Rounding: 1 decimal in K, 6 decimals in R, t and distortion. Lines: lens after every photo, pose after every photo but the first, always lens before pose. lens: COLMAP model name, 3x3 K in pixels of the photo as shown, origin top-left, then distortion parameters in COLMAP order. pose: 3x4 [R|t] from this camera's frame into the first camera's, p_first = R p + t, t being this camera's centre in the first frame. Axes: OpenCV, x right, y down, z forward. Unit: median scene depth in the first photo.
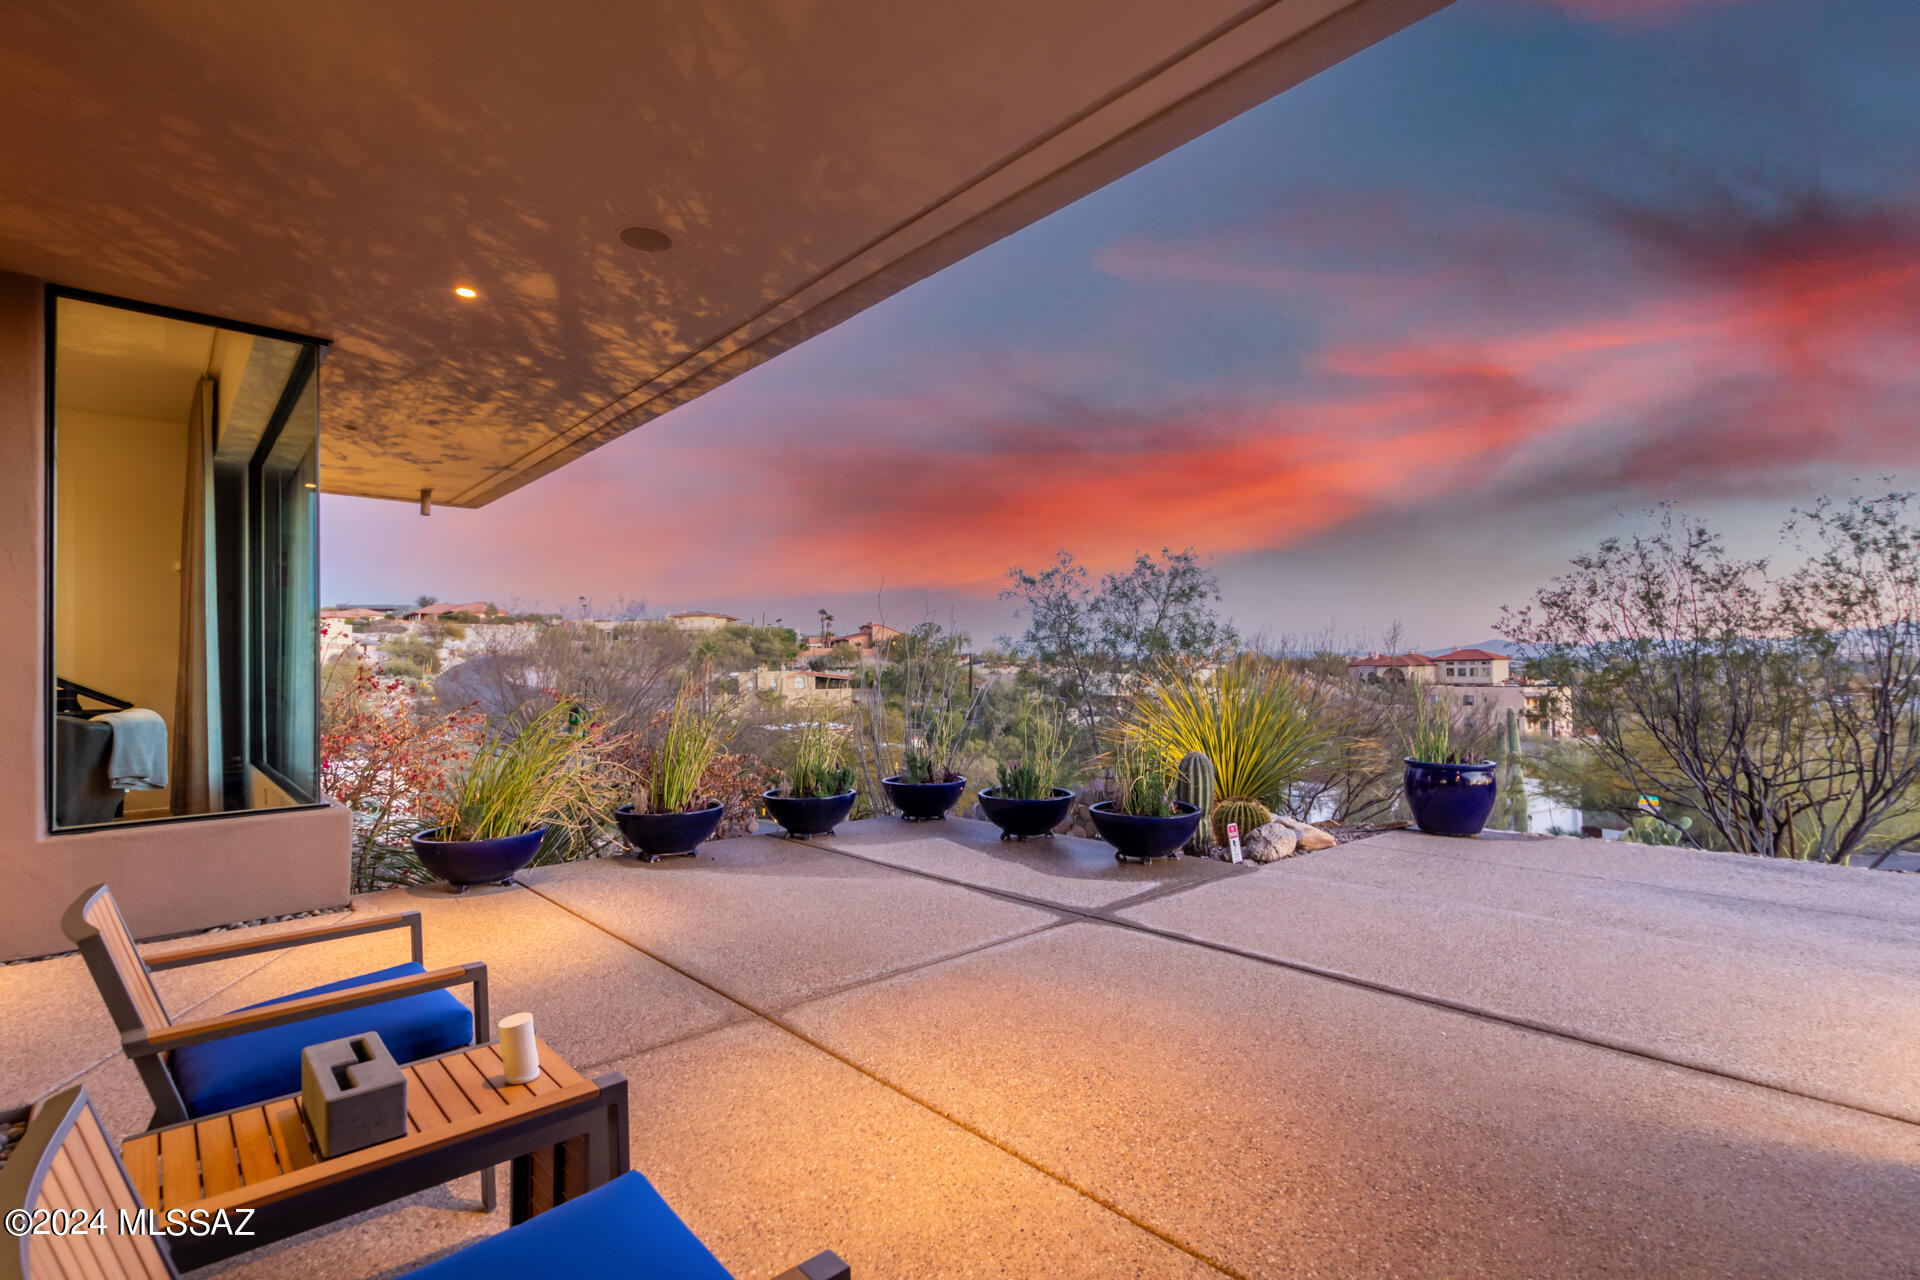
lens RADIAL K [[881.7, 0, 950.9], [0, 881.7, 646.6], [0, 0, 1]] dist [0.003165, -0.000097]
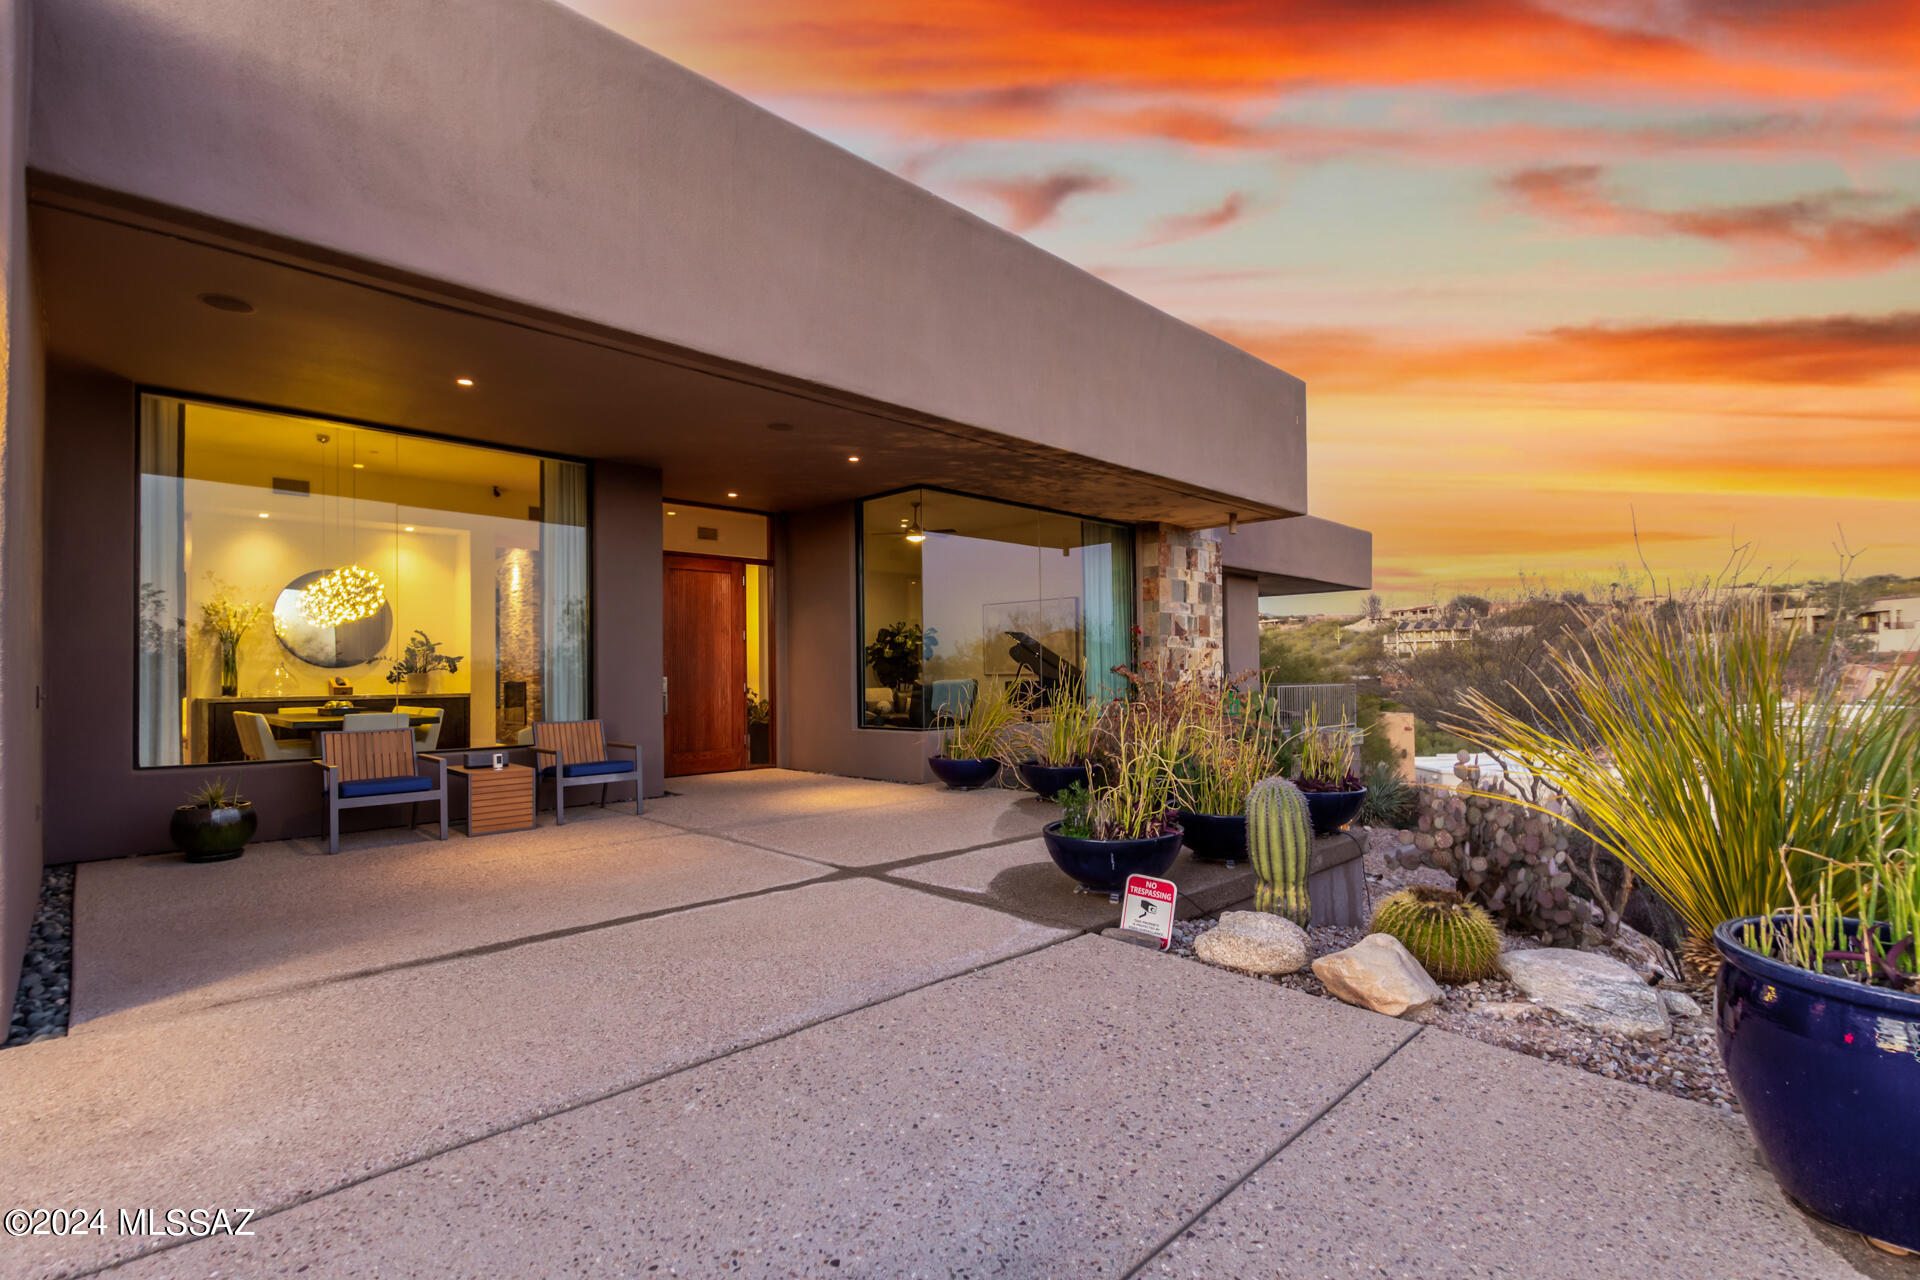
lens RADIAL K [[881.7, 0, 951.5], [0, 881.7, 650.1], [0, 0, 1]] dist [0.003165, -0.000097]
pose [[0.036500, -0.015707, -0.999210, 1.654156], [0.034407, 0.999303, -0.014452, 0.053787], [0.998741, -0.033853, 0.037015, 1.389680]]
